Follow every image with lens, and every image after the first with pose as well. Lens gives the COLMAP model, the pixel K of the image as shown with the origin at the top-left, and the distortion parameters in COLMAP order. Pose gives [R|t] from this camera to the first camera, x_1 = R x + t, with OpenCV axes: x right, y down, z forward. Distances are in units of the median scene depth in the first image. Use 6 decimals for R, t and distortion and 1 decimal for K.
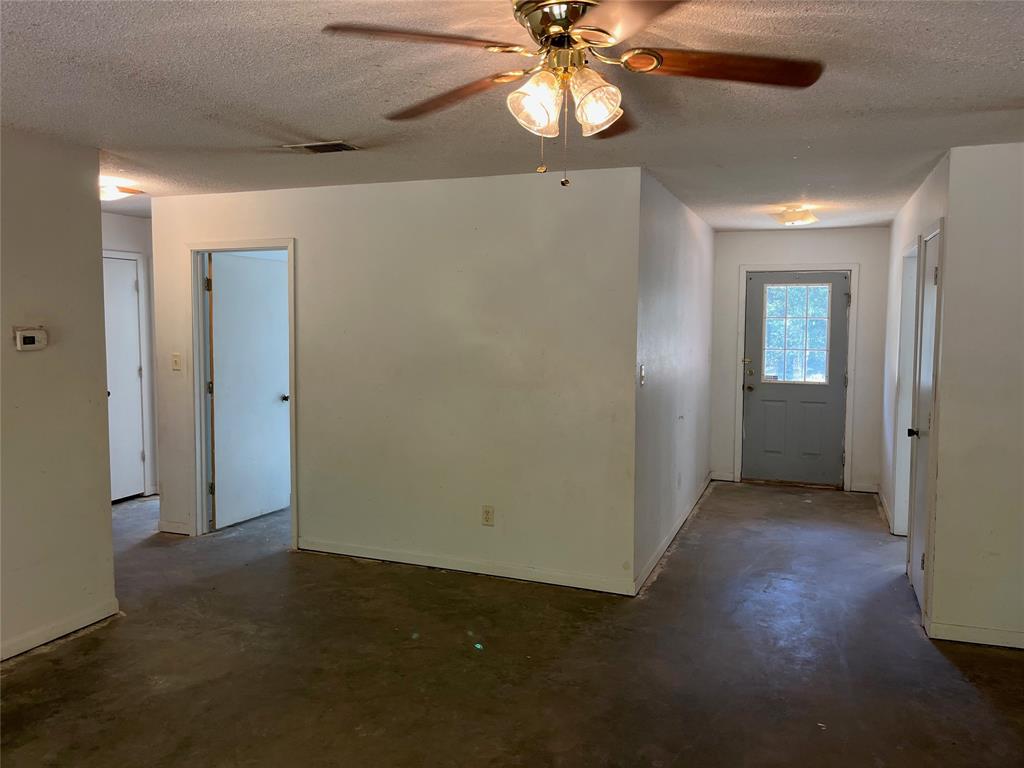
lens RADIAL K [[777.9, 0, 505.2], [0, 777.9, 382.5], [0, 0, 1]] dist [0.017325, -0.002539]
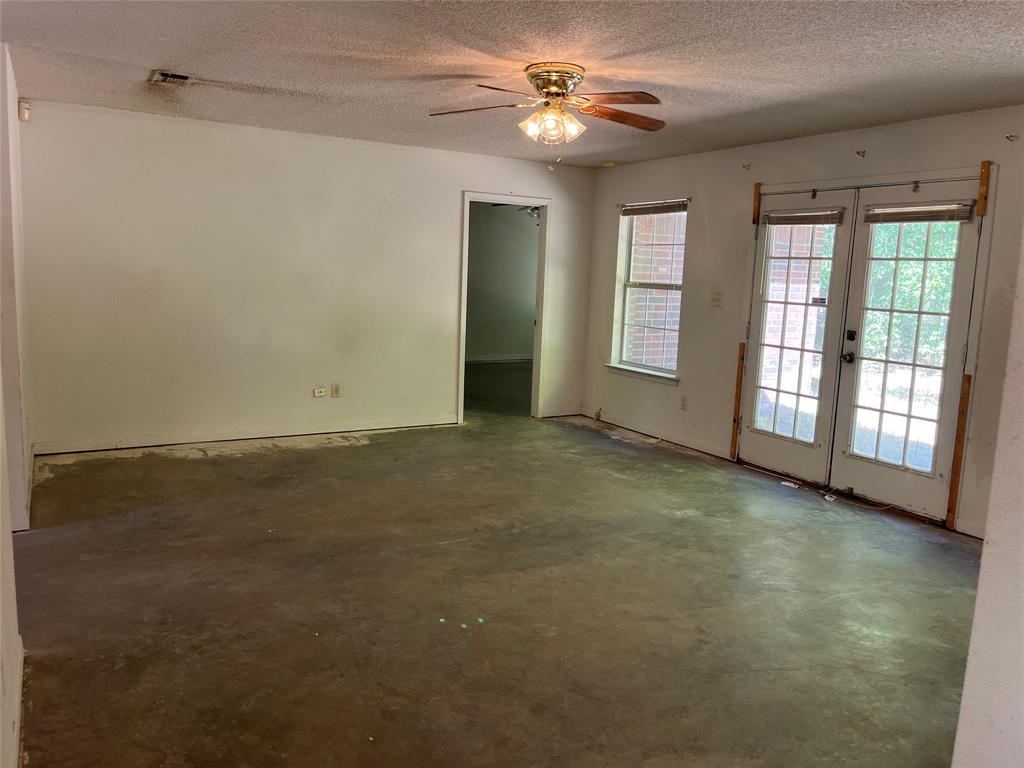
lens RADIAL K [[777.9, 0, 505.9], [0, 777.9, 382.8], [0, 0, 1]] dist [0.017325, -0.002539]
pose [[-0.784625, -0.122790, 0.607690, -0.478036], [0.009368, 0.977730, 0.209656, -0.064568], [-0.619900, 0.170194, -0.766001, 1.169983]]
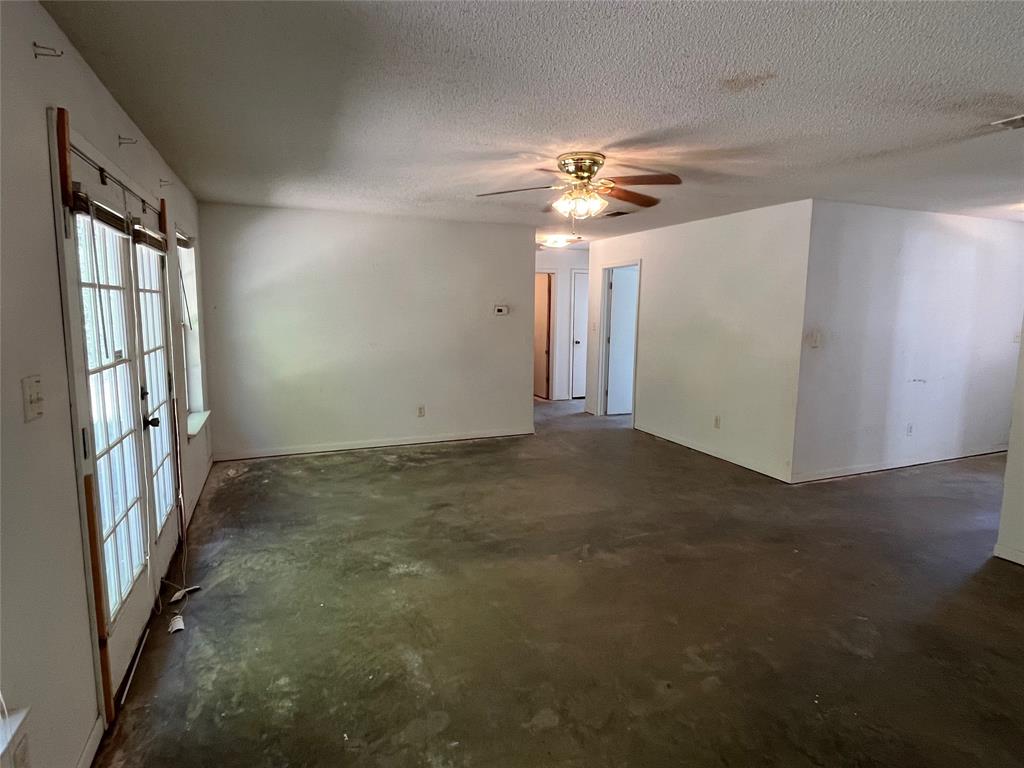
lens RADIAL K [[553.9, 0, 502.9], [0, 553.9, 375.0], [0, 0, 1]] dist [-0.001334, -0.000898]
pose [[0.693269, 0.091542, -0.714841, 0.519525], [-0.065467, 0.995798, 0.064030, 0.027626], [0.717699, 0.002408, 0.696350, -0.160207]]
